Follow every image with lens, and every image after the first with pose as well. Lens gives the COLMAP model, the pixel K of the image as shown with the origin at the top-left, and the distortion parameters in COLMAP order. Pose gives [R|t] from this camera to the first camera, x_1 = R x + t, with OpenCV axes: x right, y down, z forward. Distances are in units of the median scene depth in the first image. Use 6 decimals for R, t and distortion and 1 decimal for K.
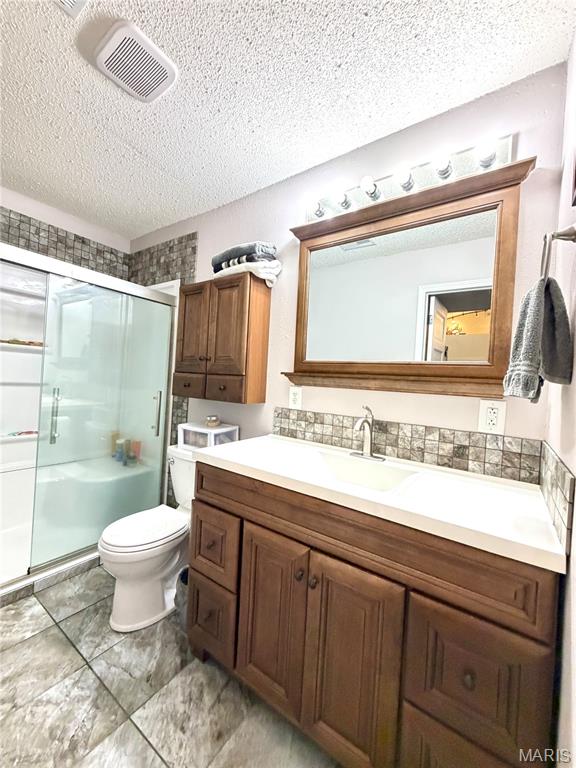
lens RADIAL K [[305.3, 0, 289.5], [0, 305.3, 382.5], [0, 0, 1]] dist [0.000596, -0.000010]
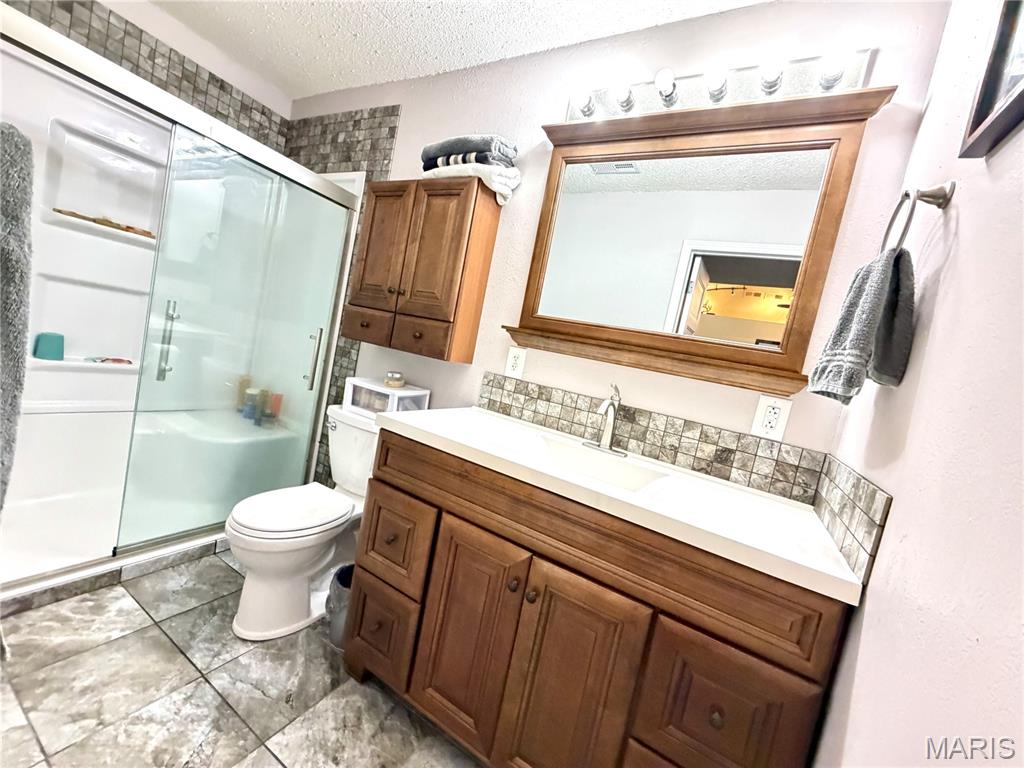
lens RADIAL K [[407.1, 0, 509.2], [0, 407.1, 384.5], [0, 0, 1]] dist [0.000596, -0.000010]
pose [[0.986177, 0.131686, 0.100565, -0.113541], [-0.139952, 0.986914, 0.080090, 0.032793], [-0.088703, -0.093057, 0.991702, 0.014130]]
